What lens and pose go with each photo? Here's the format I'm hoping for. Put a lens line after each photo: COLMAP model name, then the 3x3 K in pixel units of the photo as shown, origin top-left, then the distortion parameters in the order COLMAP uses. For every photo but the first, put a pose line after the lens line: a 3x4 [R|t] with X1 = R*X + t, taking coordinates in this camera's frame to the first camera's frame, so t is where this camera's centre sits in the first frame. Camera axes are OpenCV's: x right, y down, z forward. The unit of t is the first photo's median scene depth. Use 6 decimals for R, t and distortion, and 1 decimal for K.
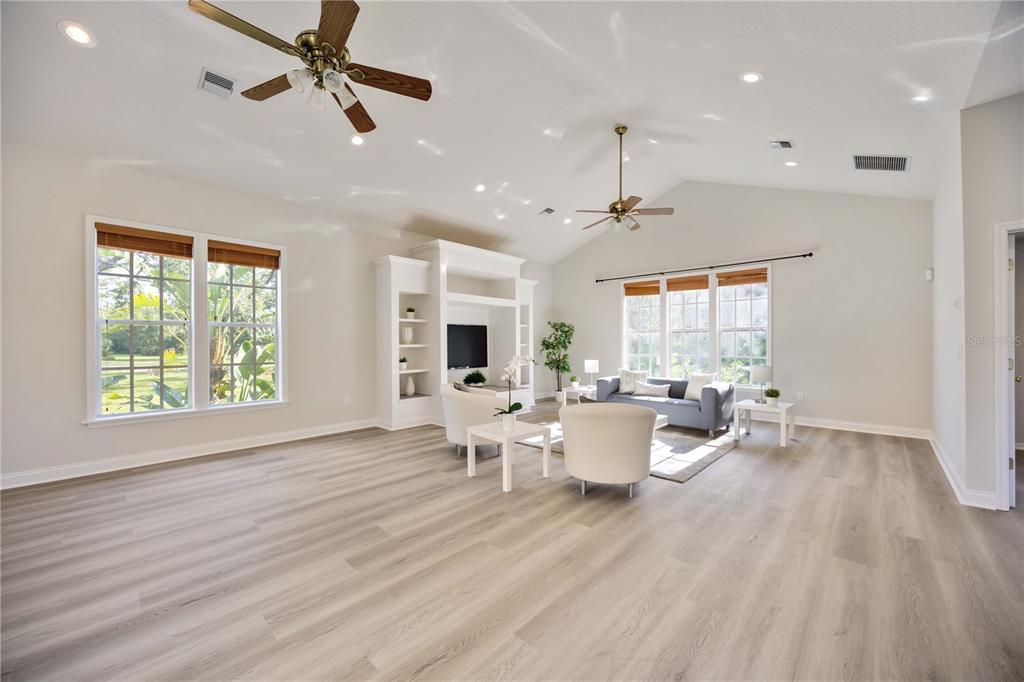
lens RADIAL K [[391.1, 0, 512.0], [0, 391.1, 341.0], [0, 0, 1]] dist [-0.002278, -0.000235]
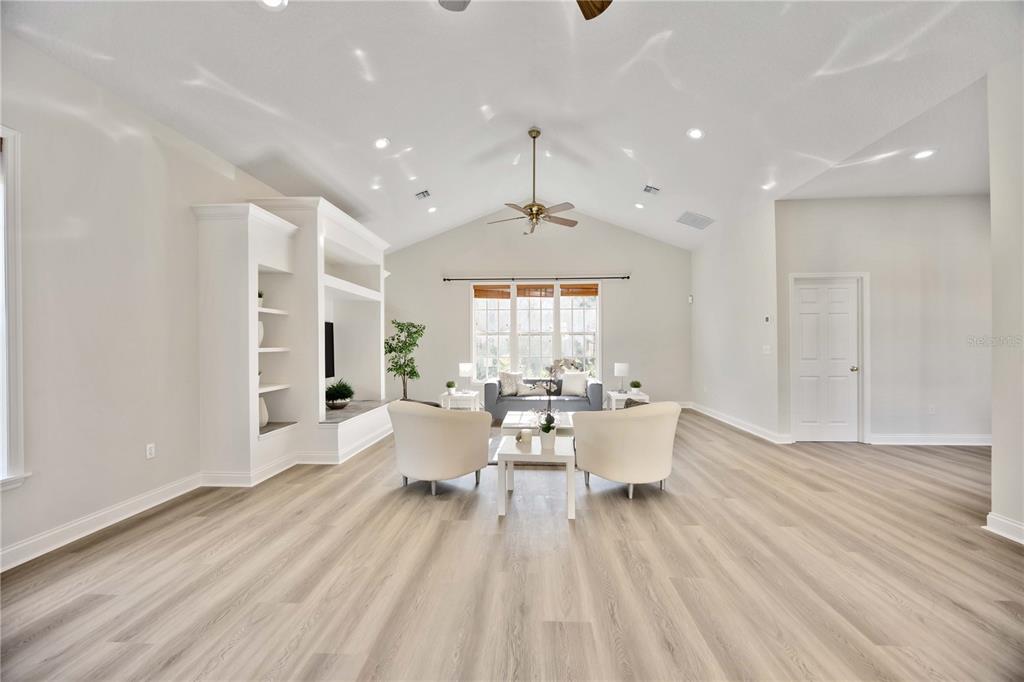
lens RADIAL K [[391.1, 0, 512.0], [0, 391.1, 341.0], [0, 0, 1]] dist [-0.002278, -0.000235]
pose [[0.760179, 0.004103, 0.649701, -0.382124], [0.000071, 0.999980, -0.006398, 0.001287], [-0.649714, 0.004910, 0.760163, 0.248078]]
